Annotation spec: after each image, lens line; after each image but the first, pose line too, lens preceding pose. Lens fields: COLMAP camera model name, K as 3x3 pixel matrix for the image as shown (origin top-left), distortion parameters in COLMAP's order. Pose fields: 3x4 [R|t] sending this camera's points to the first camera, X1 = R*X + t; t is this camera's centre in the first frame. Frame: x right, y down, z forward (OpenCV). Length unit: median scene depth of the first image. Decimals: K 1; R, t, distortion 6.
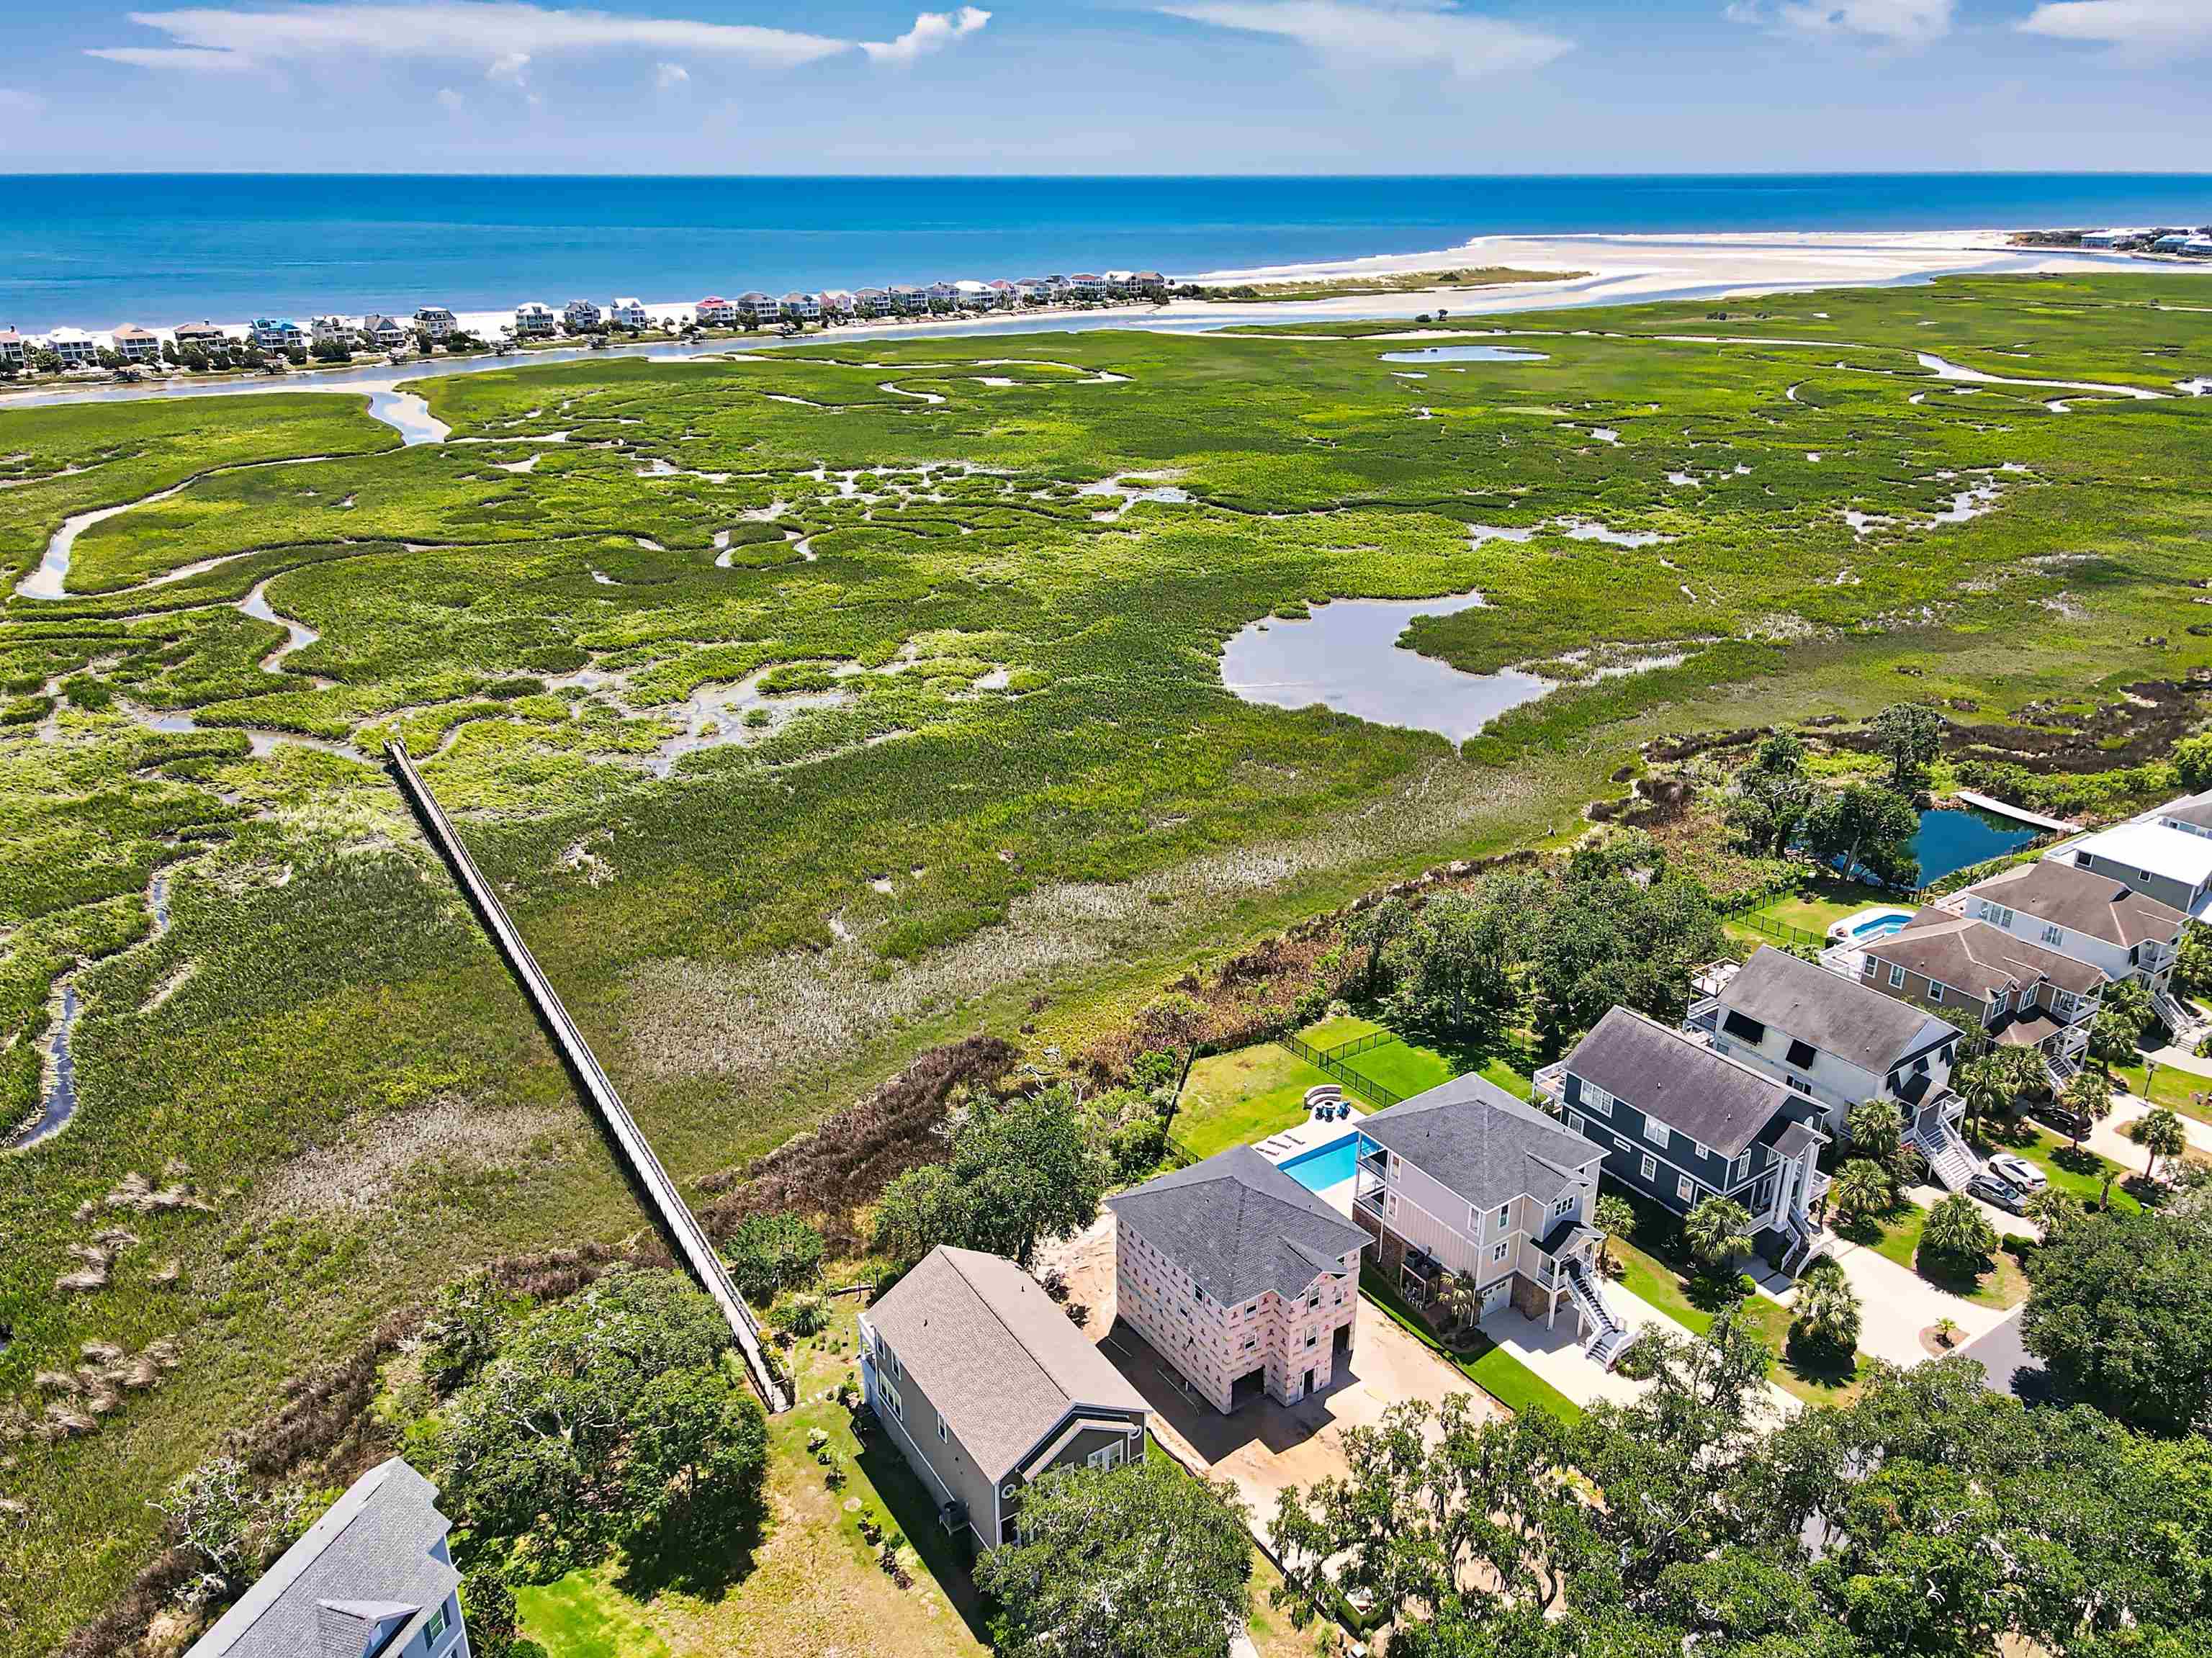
lens RADIAL K [[1572.8, 0, 1124.8], [0, 1572.8, 828.0], [0, 0, 1]] dist [0.007882, 0.016598]
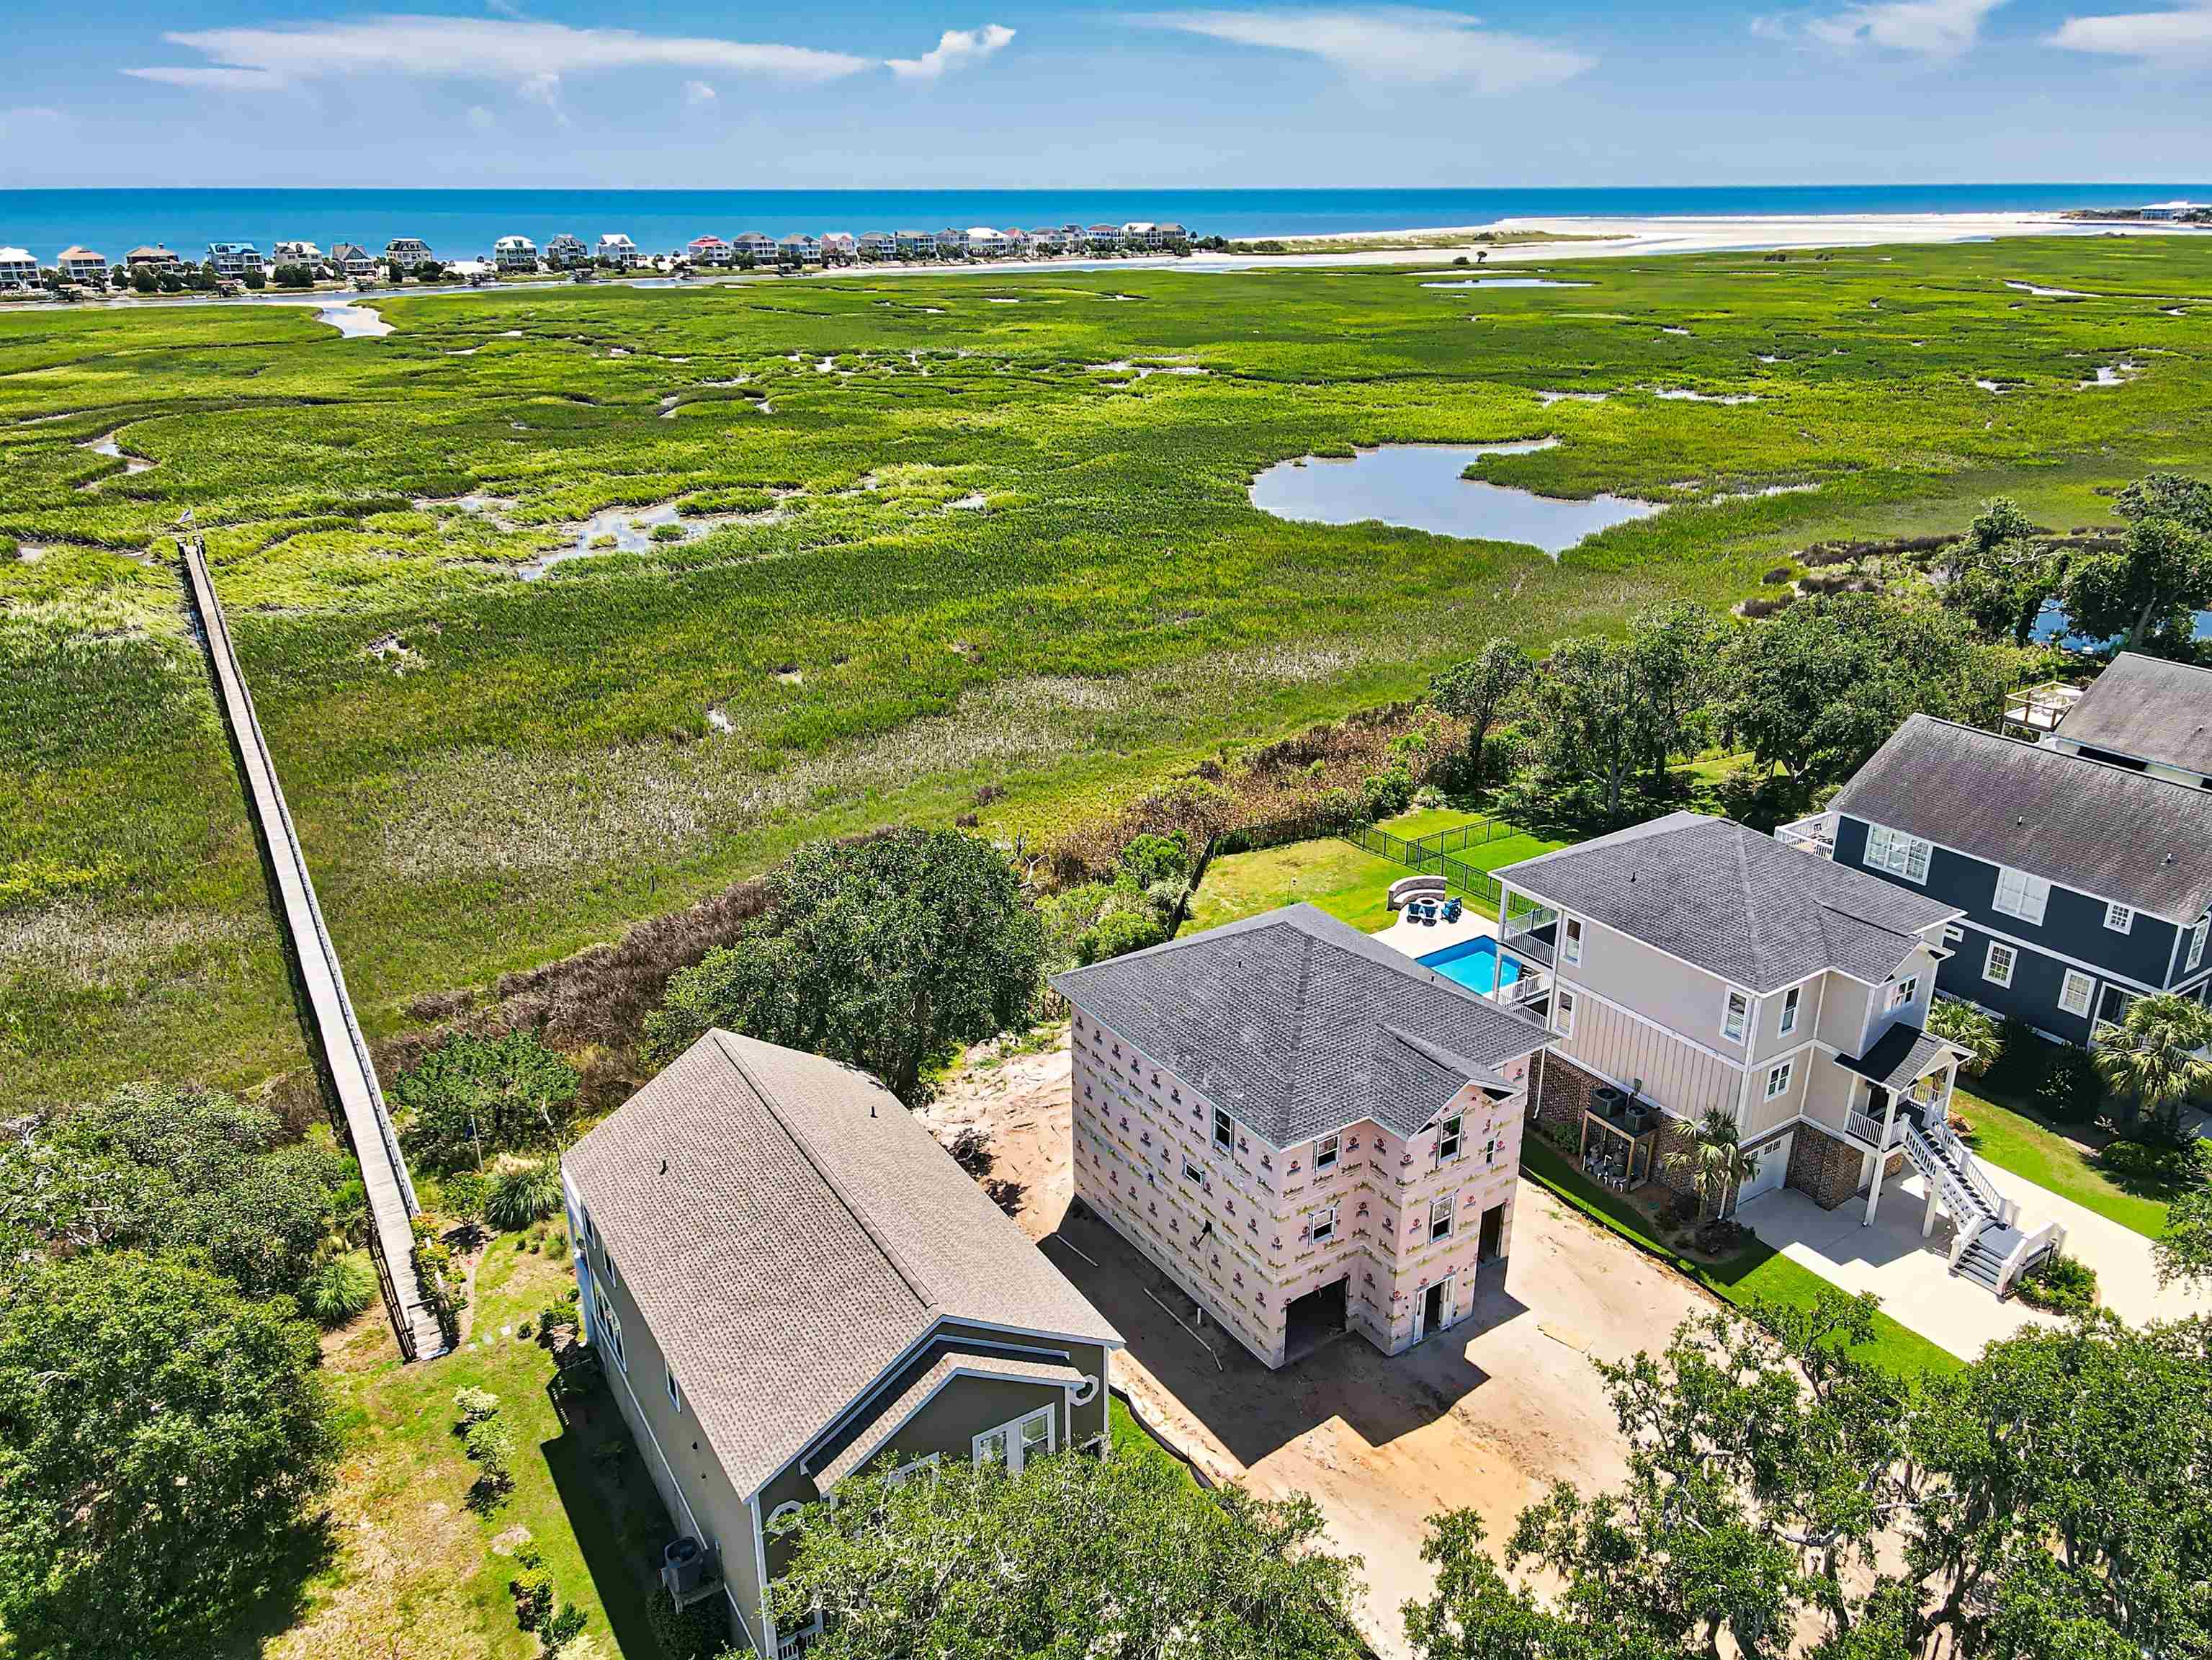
lens RADIAL K [[1573.2, 0, 1121.3], [0, 1573.2, 828.1], [0, 0, 1]] dist [0.007882, 0.016598]
pose [[0.999865, 0.002152, -0.016291, 0.014105], [-0.002299, 0.999956, -0.009042, 0.128174], [0.016270, 0.009078, 0.999826, 0.308620]]
